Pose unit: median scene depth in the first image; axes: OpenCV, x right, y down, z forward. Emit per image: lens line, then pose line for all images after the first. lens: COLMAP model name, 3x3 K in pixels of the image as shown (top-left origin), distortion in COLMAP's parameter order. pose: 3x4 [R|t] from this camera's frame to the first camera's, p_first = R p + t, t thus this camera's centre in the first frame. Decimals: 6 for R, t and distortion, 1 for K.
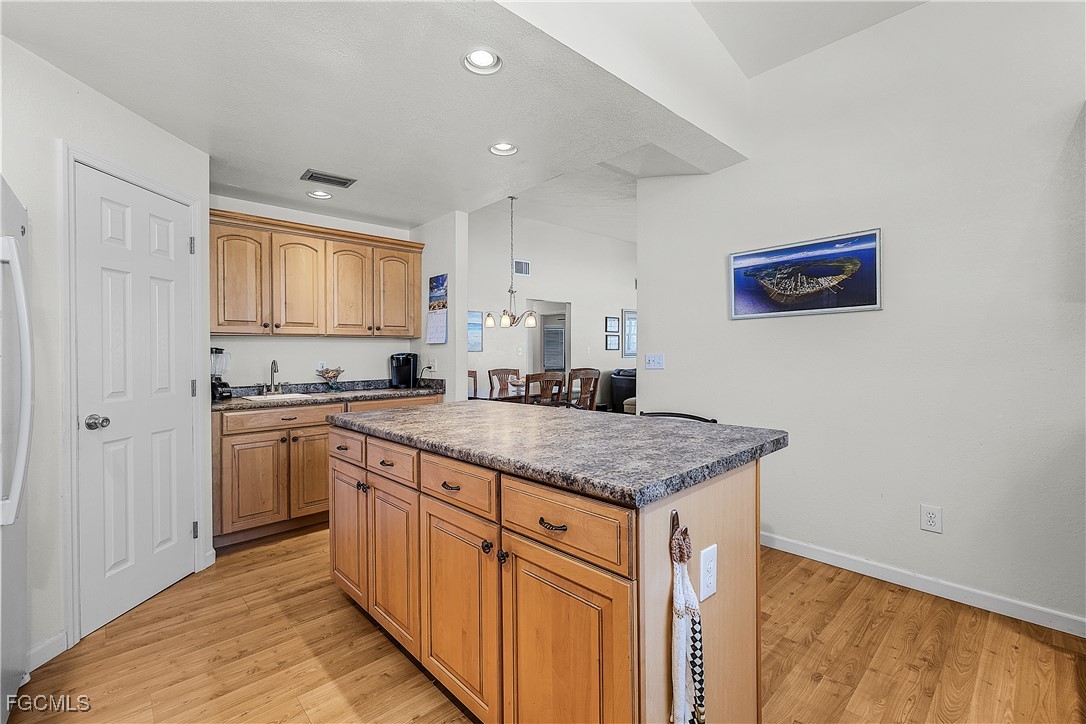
lens RADIAL K [[467.7, 0, 546.2], [0, 467.7, 354.7], [0, 0, 1]] dist [0.000453, 0.000355]
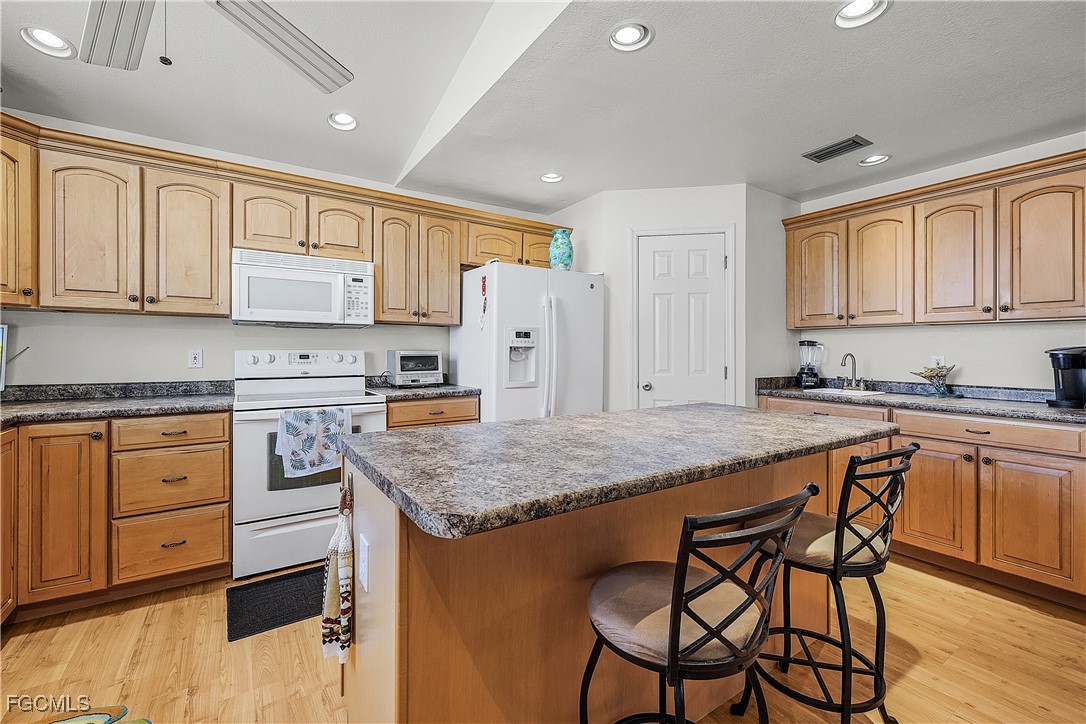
lens RADIAL K [[467.7, 0, 546.2], [0, 467.7, 354.7], [0, 0, 1]] dist [0.000453, 0.000355]
pose [[-0.161933, 0.025190, -0.986480, 0.457072], [-0.003049, 0.999657, 0.026027, -0.008328], [0.986797, 0.007223, -0.161800, 0.547388]]
